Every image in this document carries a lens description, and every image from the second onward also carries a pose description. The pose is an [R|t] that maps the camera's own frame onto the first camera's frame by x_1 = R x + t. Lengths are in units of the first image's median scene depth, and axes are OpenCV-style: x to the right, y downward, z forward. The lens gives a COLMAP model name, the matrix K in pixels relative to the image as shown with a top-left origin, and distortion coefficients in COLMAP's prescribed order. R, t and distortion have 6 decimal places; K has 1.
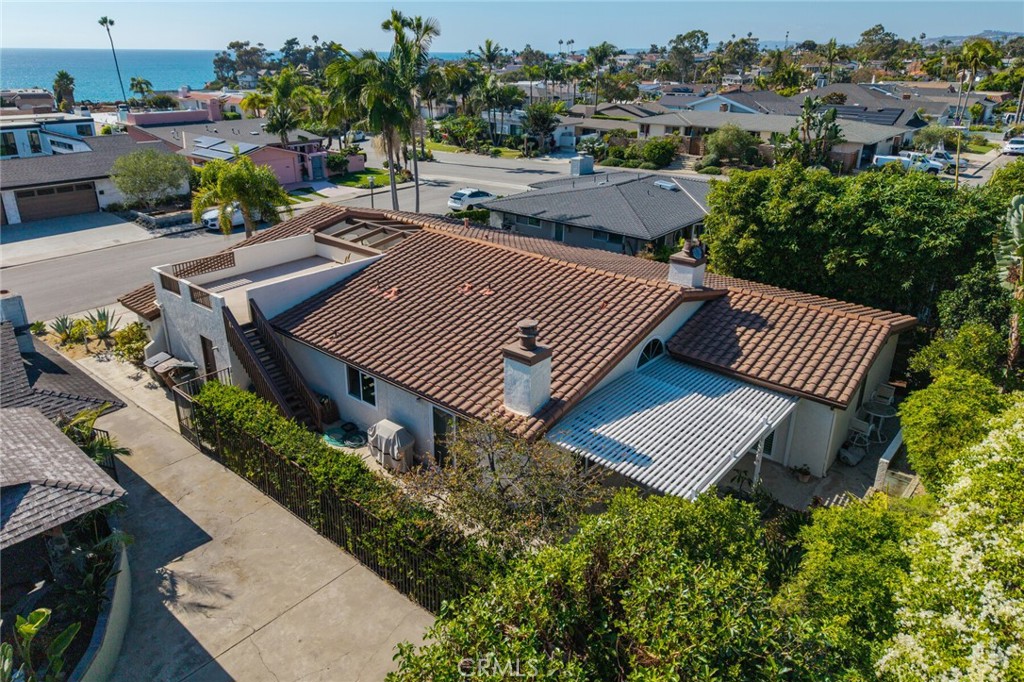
lens RADIAL K [[681.8, 0, 506.9], [0, 681.8, 303.0], [0, 0, 1]] dist [0.045973, -0.052781]
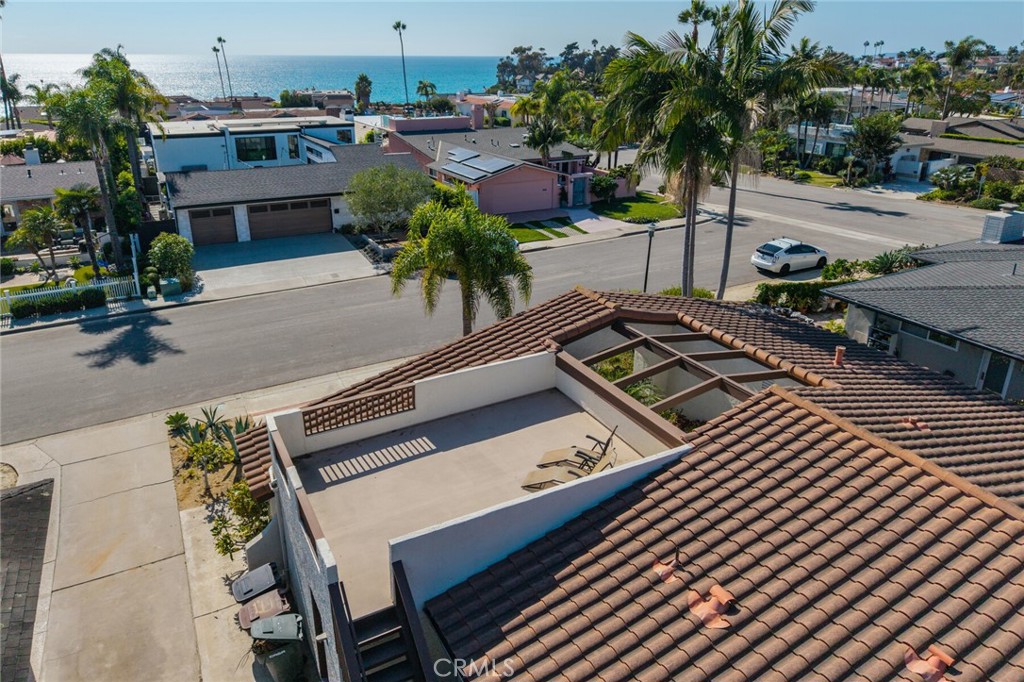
lens RADIAL K [[681.8, 0, 506.9], [0, 681.8, 303.0], [0, 0, 1]] dist [0.045973, -0.052781]
pose [[0.930918, 0.121028, -0.344593, -0.052442], [-0.123157, 0.992262, 0.015792, -0.058974], [0.343837, 0.027738, 0.938619, 0.182931]]
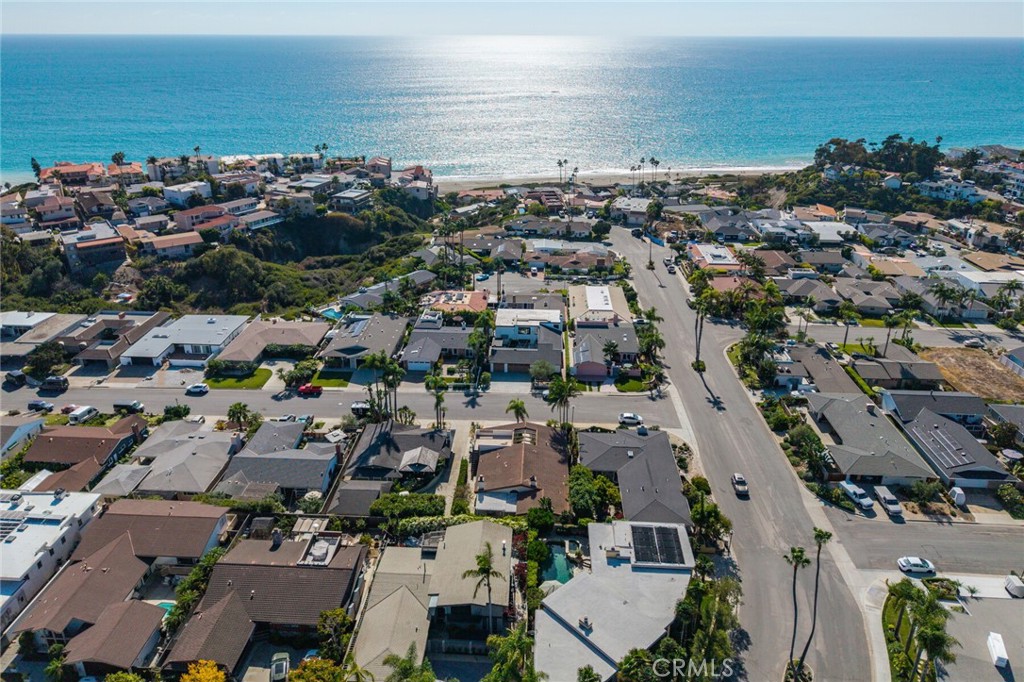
lens RADIAL K [[681.8, 0, 506.9], [0, 681.8, 303.0], [0, 0, 1]] dist [0.045973, -0.052781]
pose [[0.601053, 0.286230, -0.746195, 1.046216], [-0.272002, 0.951192, 0.145768, -0.584401], [0.751498, 0.115352, 0.649572, -0.741785]]
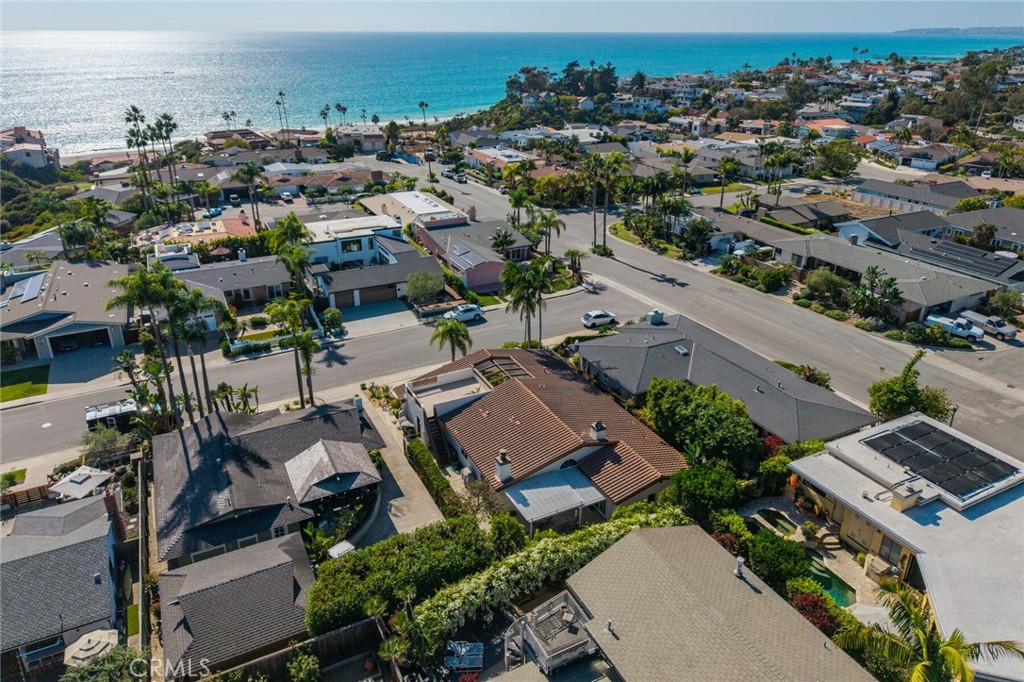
lens RADIAL K [[681.8, 0, 506.9], [0, 681.8, 303.0], [0, 0, 1]] dist [0.045973, -0.052781]
pose [[0.921446, 0.137420, -0.363391, 0.239302], [-0.127848, 0.990513, 0.050390, -0.175832], [0.366868, 0.000027, 0.930273, -0.409145]]
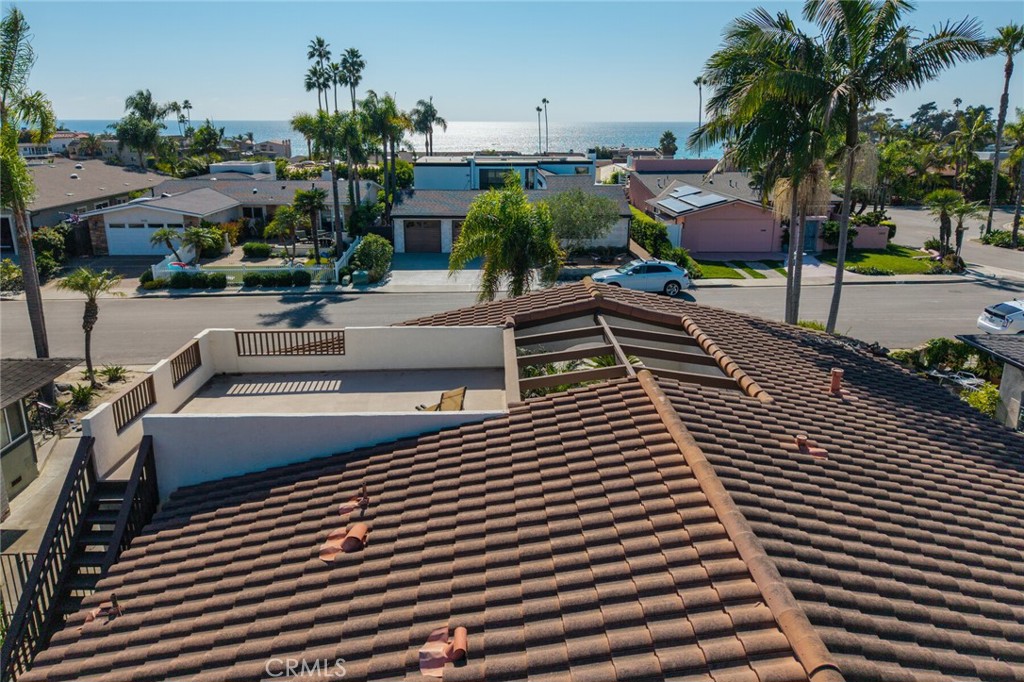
lens RADIAL K [[681.8, 0, 506.9], [0, 681.8, 303.0], [0, 0, 1]] dist [0.045973, -0.052781]
pose [[0.669968, 0.186703, -0.718530, 0.038417], [-0.254406, 0.966995, 0.014053, -0.051779], [0.697439, 0.173383, 0.695354, 0.253088]]
